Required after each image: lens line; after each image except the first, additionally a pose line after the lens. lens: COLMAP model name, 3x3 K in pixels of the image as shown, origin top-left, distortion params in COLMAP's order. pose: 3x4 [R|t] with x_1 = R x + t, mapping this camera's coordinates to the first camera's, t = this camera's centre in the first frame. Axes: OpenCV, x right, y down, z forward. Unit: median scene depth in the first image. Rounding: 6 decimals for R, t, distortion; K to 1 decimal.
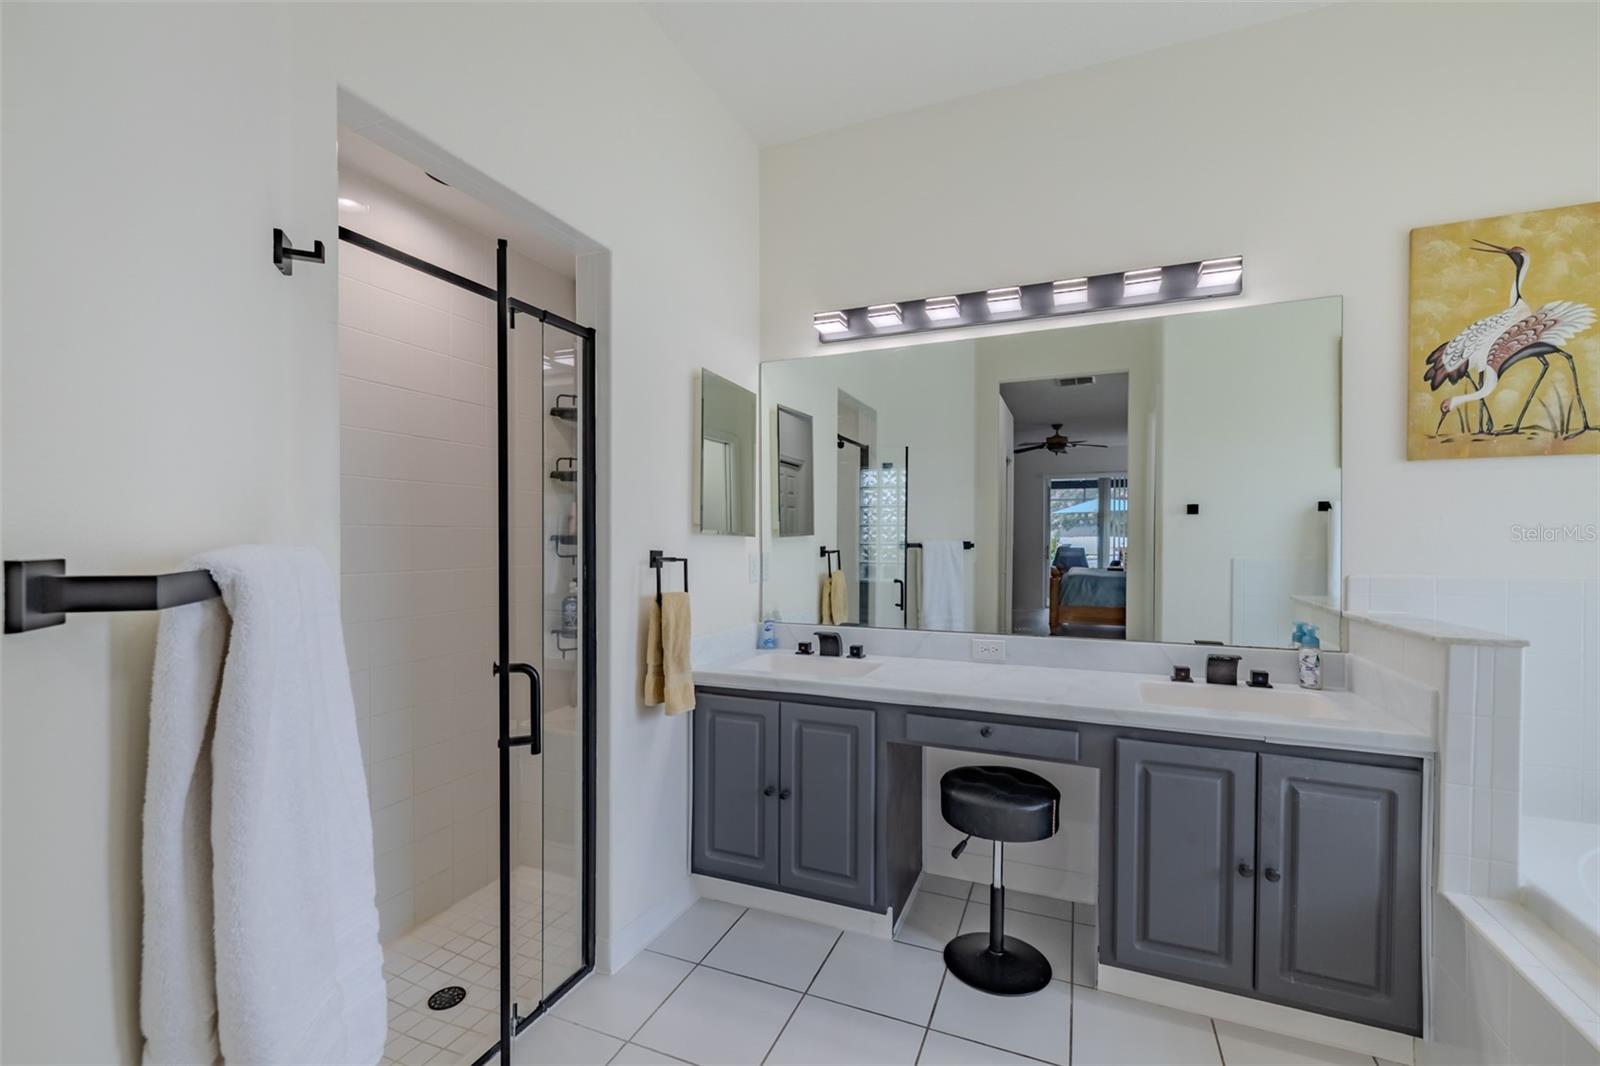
lens RADIAL K [[678.1, 0, 786.2], [0, 678.1, 544.6], [0, 0, 1]] dist [0.000057, 0.000530]
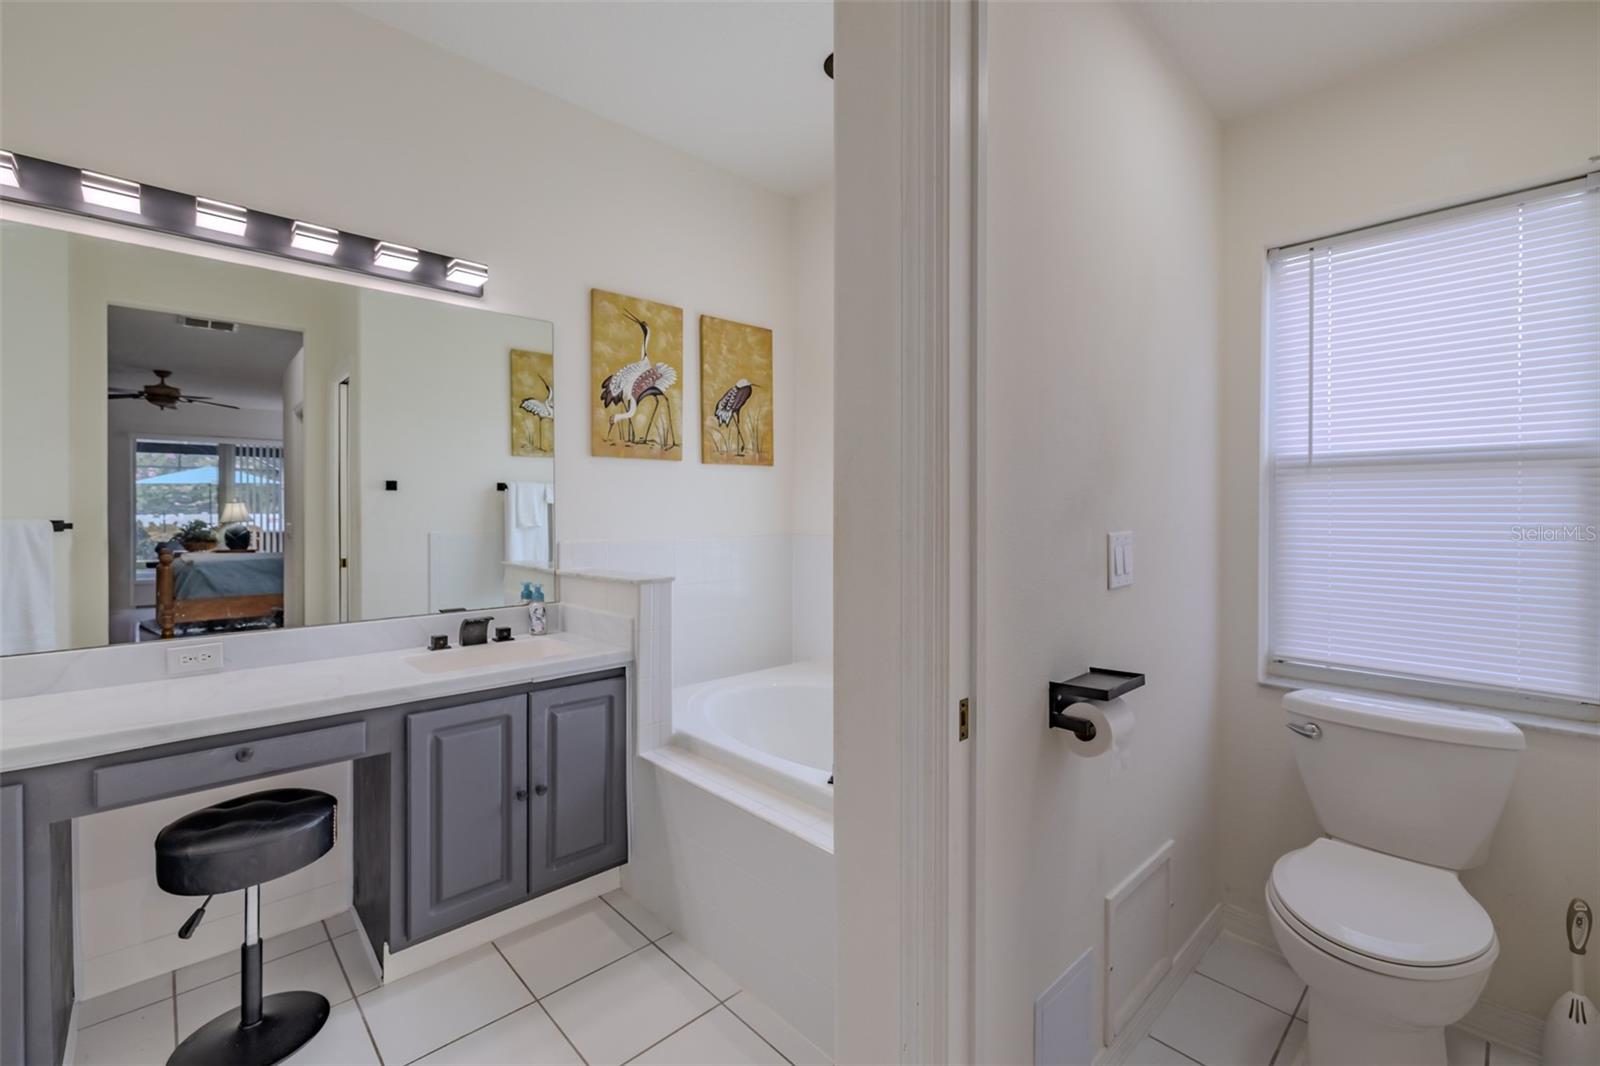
lens RADIAL K [[678.1, 0, 803.6], [0, 678.1, 516.7], [0, 0, 1]] dist [0.000057, 0.000530]
pose [[0.399649, -0.007508, 0.916638, -0.168992], [0.013777, 0.999903, 0.002183, 0.001115], [-0.916565, 0.011756, 0.399713, 0.064424]]
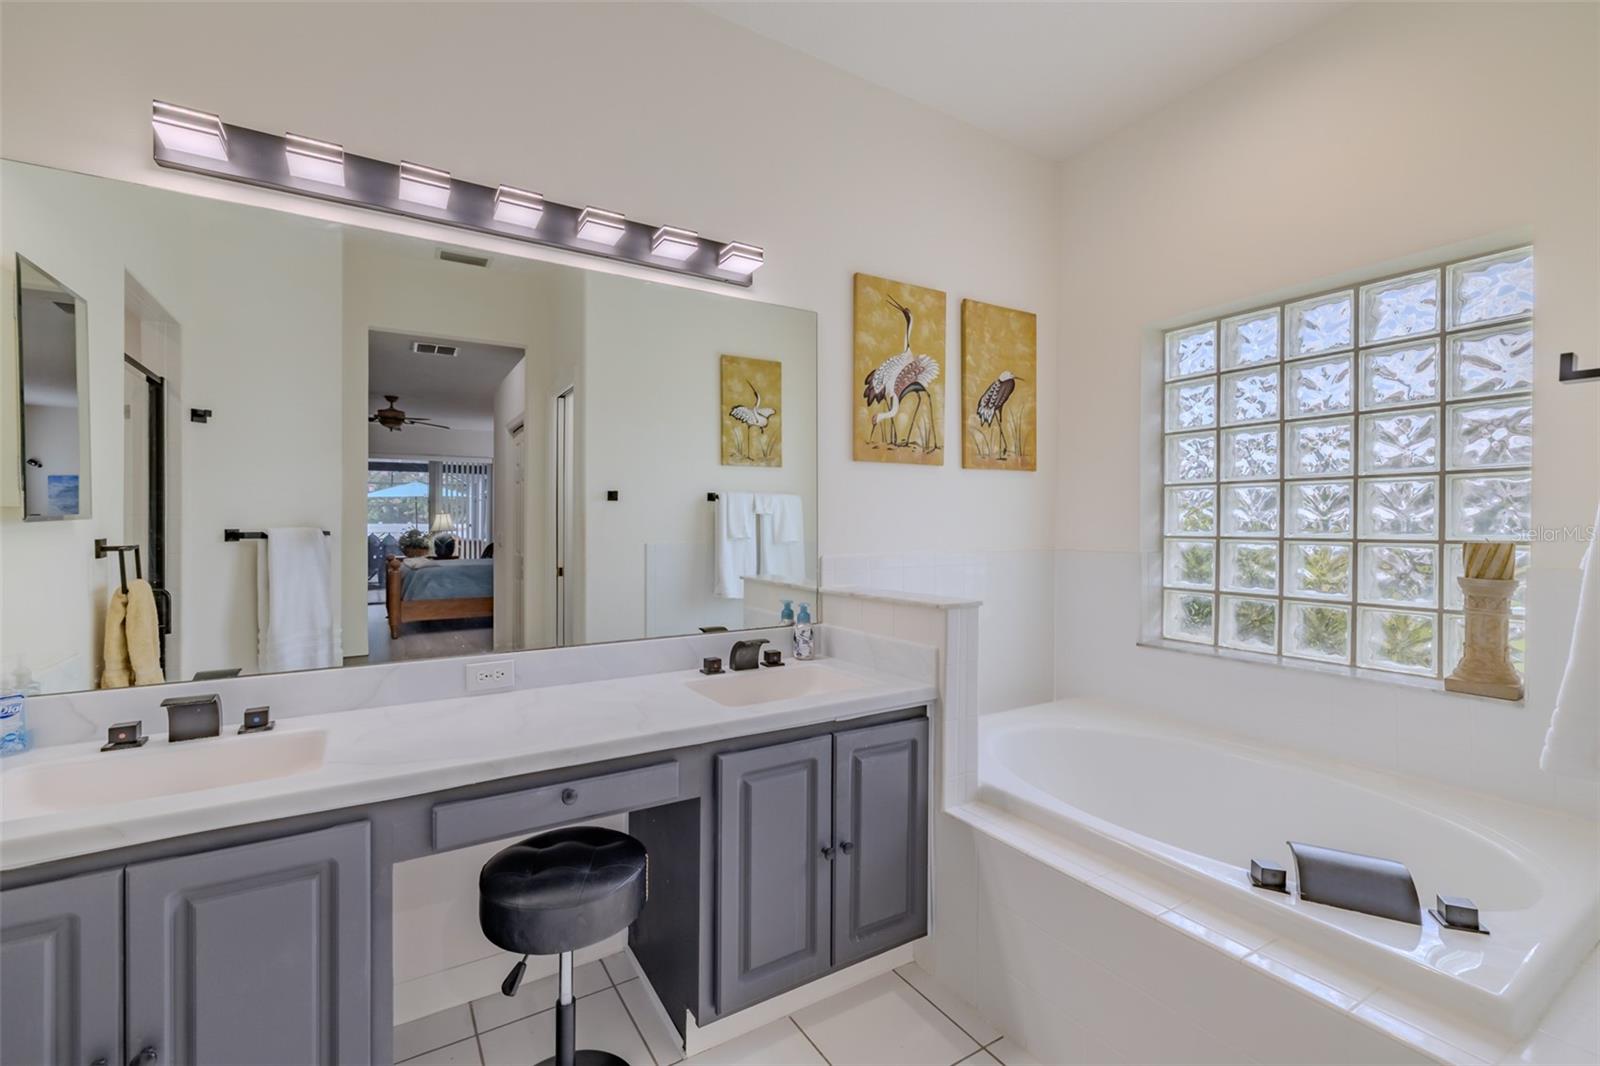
lens RADIAL K [[678.1, 0, 806.6], [0, 678.1, 530.8], [0, 0, 1]] dist [0.000057, 0.000530]
pose [[0.568844, -0.007712, 0.822409, -0.140002], [0.008634, 0.999957, 0.003405, -0.002532], [-0.822400, 0.005164, 0.568886, 0.377457]]
